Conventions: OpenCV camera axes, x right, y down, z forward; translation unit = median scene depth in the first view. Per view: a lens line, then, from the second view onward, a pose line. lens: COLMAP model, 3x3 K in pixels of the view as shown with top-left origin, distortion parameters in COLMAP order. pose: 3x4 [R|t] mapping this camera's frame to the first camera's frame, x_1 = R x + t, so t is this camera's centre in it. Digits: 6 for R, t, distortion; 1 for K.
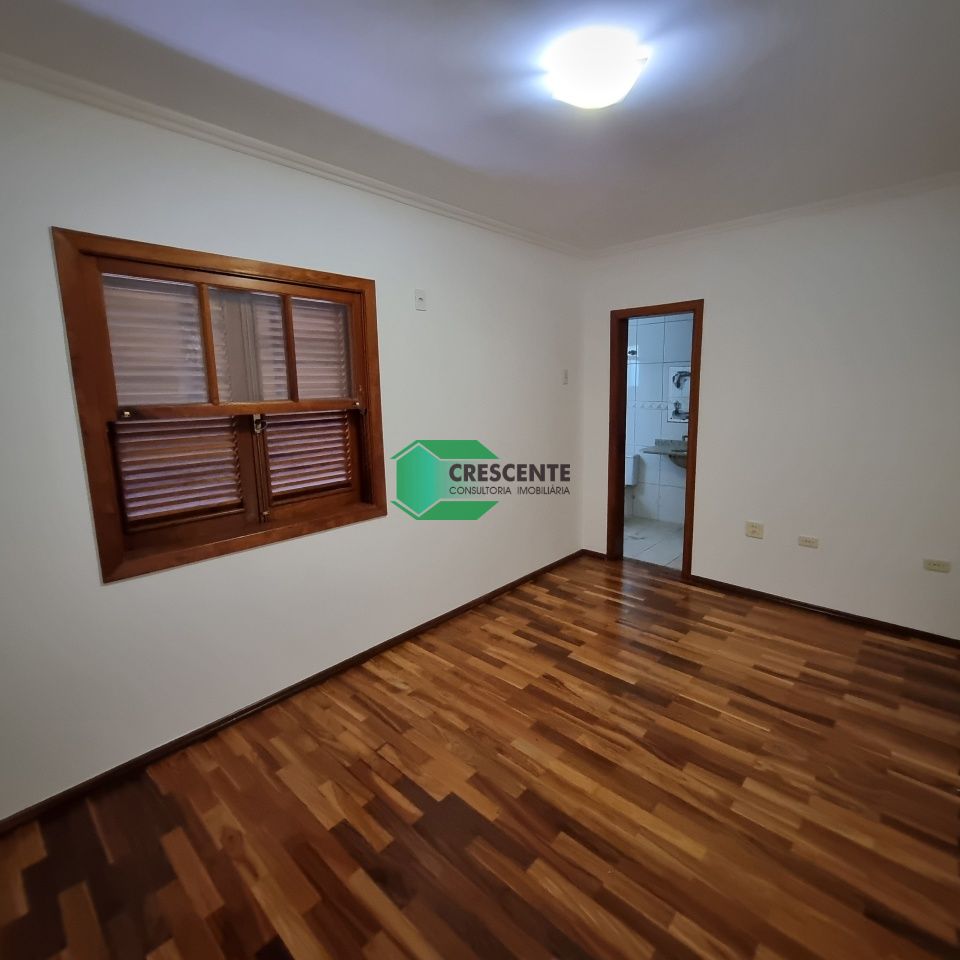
lens RADIAL K [[500.0, 0, 490.7], [0, 500.0, 461.6], [0, 0, 1]] dist [0.002361, -0.002879]
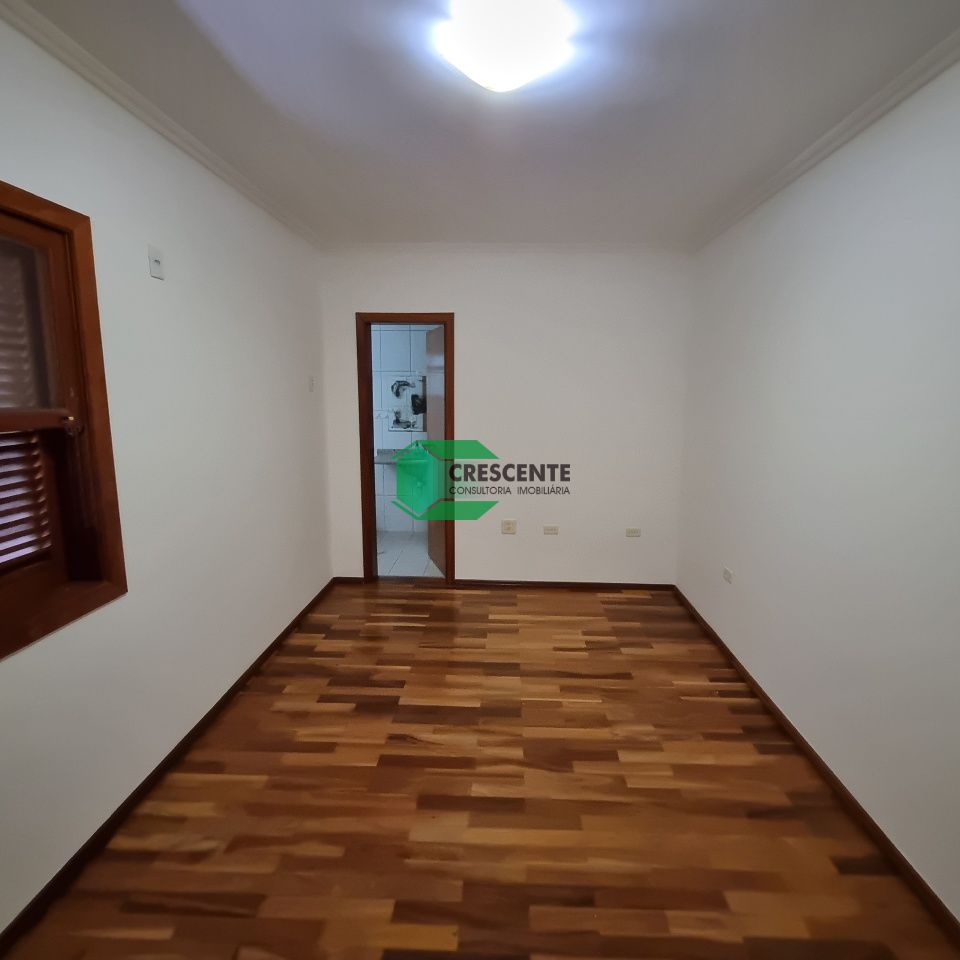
lens RADIAL K [[500.0, 0, 490.7], [0, 500.0, 461.6], [0, 0, 1]] dist [0.002361, -0.002879]
pose [[0.759436, -0.068922, 0.646920, -0.261661], [0.078301, 0.996827, 0.014281, -0.032441], [-0.645852, 0.039809, 0.762424, 0.215679]]
